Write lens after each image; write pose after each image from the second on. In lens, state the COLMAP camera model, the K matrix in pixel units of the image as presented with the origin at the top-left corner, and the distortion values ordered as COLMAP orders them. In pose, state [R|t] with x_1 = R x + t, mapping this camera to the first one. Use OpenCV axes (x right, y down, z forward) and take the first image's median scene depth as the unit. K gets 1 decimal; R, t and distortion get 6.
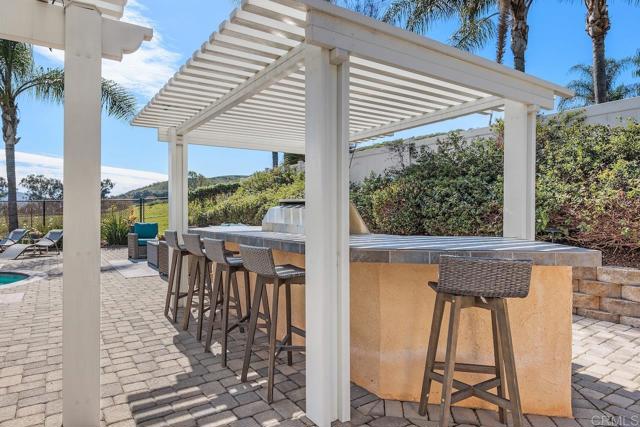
lens RADIAL K [[385.4, 0, 320.7], [0, 385.4, 214.7], [0, 0, 1]] dist [0.003597, -0.001836]
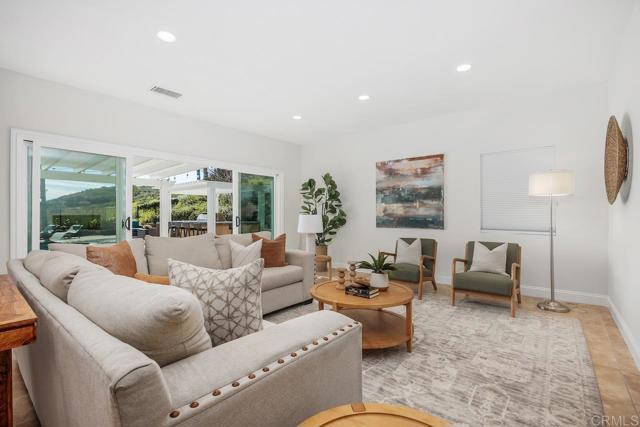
lens RADIAL K [[299.8, 0, 319.3], [0, 299.8, 214.4], [0, 0, 1]] dist [-0.004778, -0.000296]
pose [[0.965121, 0.001146, 0.261803, 0.067982], [0.001119, 0.999963, -0.008504, 0.001180], [-0.261803, 0.008500, 0.965084, -0.612832]]
